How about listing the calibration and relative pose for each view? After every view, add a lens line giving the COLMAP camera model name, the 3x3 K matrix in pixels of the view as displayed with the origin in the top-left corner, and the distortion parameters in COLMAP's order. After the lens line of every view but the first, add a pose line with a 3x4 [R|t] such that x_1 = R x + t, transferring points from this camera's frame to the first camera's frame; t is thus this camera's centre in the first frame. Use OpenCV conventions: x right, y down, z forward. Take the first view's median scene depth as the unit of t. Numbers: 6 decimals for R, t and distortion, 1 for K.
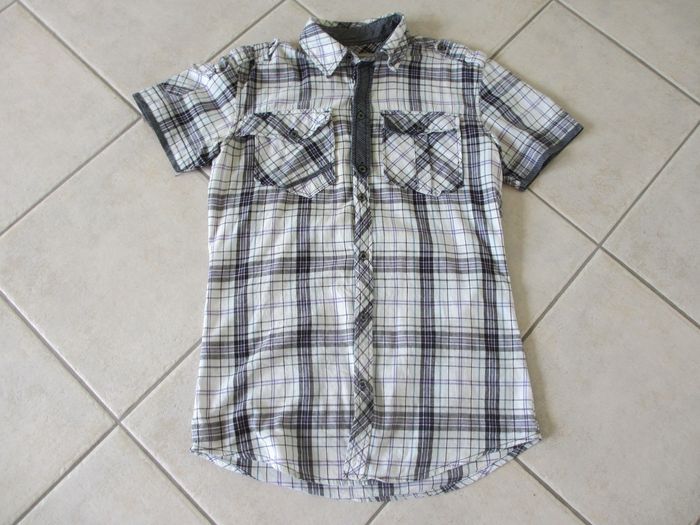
lens RADIAL K [[609.2, 0, 350.0], [0, 609.2, 262.5], [0, 0, 1]] dist [-0.014821, -0.001596]
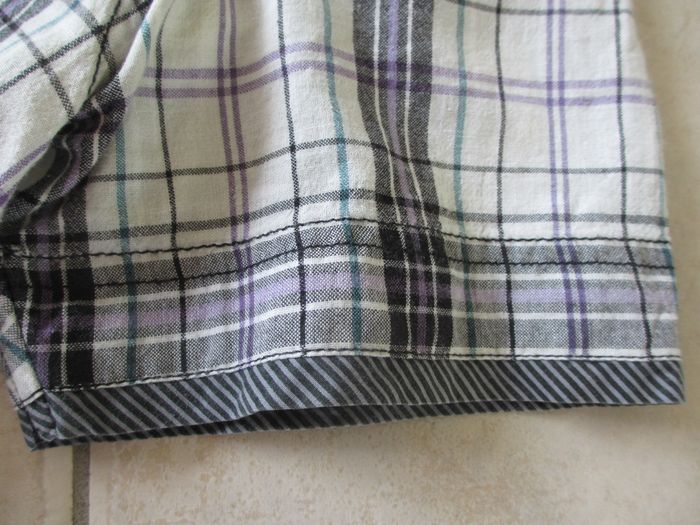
lens RADIAL K [[609.2, 0, 350.0], [0, 609.2, 262.5], [0, 0, 1]] dist [-0.014821, -0.001596]
pose [[0.728373, 0.684961, -0.017376, 0.291405], [-0.680949, 0.726455, 0.092583, -0.198153], [0.076039, -0.055603, 0.995553, 0.815098]]
